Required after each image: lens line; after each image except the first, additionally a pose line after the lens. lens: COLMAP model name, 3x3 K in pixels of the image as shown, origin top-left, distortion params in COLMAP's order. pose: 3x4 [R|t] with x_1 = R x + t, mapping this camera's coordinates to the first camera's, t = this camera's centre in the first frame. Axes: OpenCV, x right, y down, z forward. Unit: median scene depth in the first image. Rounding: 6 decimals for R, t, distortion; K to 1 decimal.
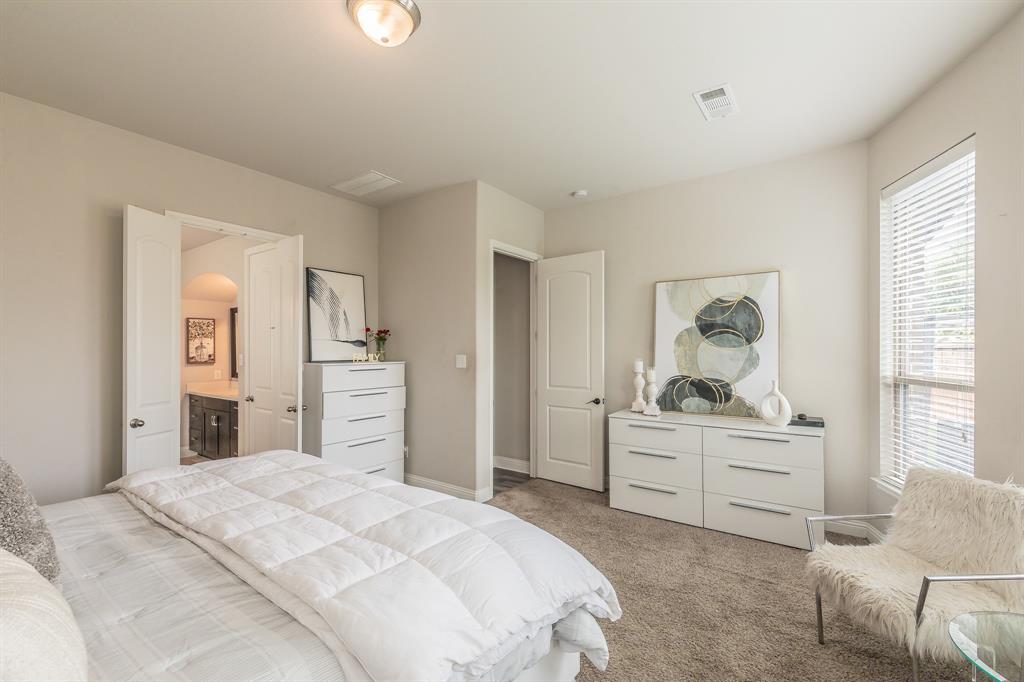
lens RADIAL K [[446.0, 0, 515.9], [0, 446.0, 346.7], [0, 0, 1]] dist [0.004191, 0.000206]
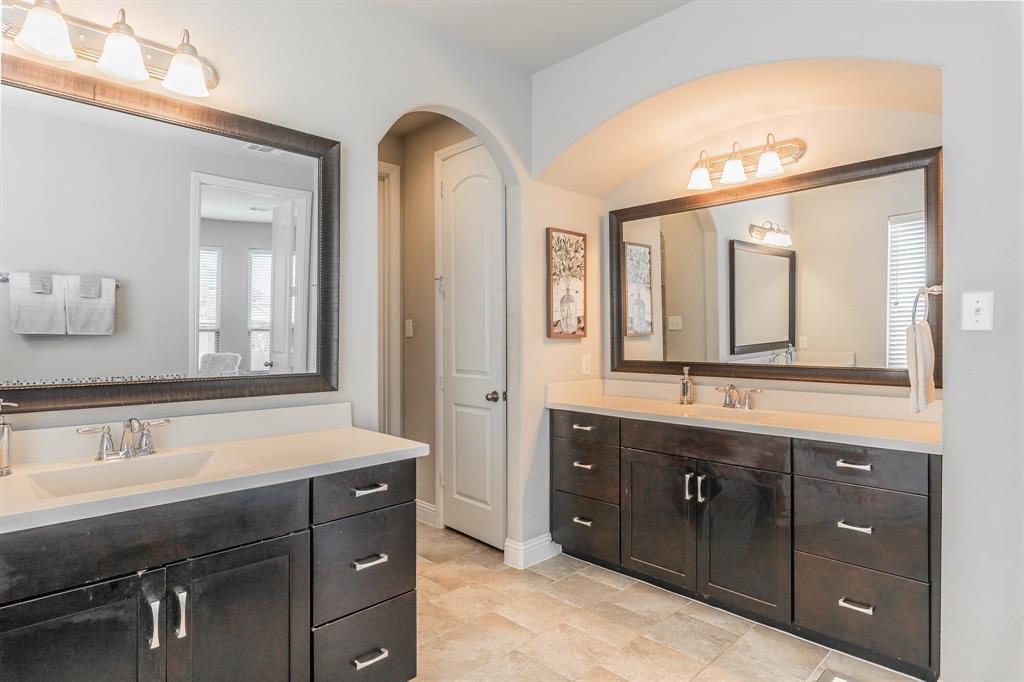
lens RADIAL K [[564.3, 0, 513.3], [0, 564.3, 334.0], [0, 0, 1]] dist [0.001520, -0.000629]
pose [[0.986006, 0.008354, -0.166498, -0.490635], [-0.007264, 0.999948, 0.007158, 0.022679], [0.166549, -0.005849, 0.986016, 0.340622]]
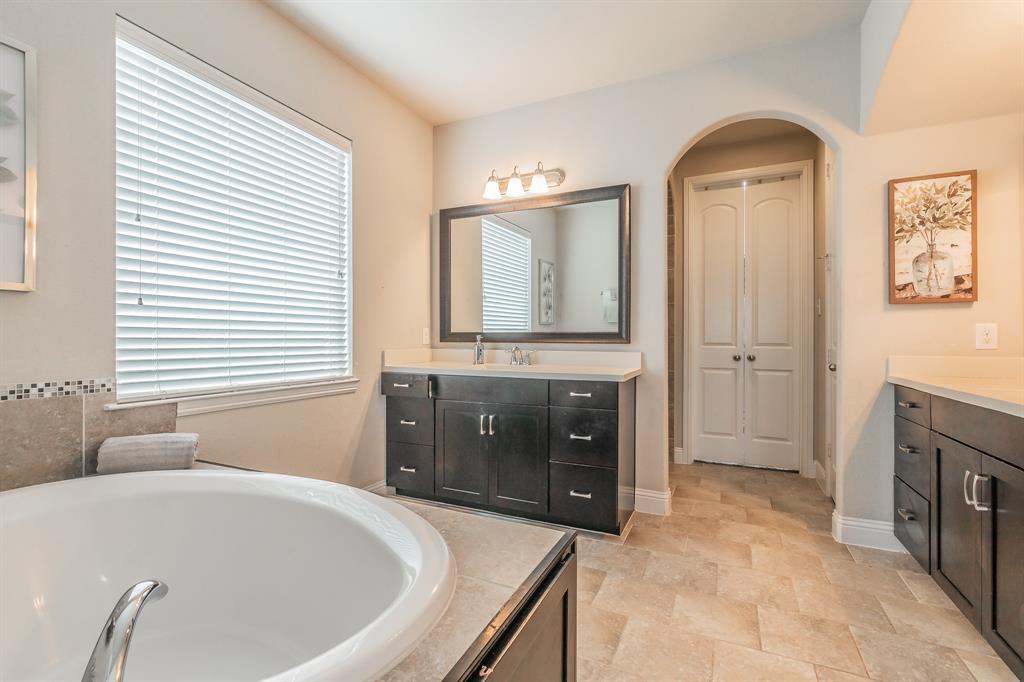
lens RADIAL K [[450.8, 0, 513.8], [0, 450.8, 336.9], [0, 0, 1]] dist [0.000167, -0.000092]
pose [[0.186636, 0.002324, -0.982426, -0.304301], [0.005351, 0.999980, 0.003382, 0.045770], [0.982415, -0.005888, 0.186620, 0.446534]]
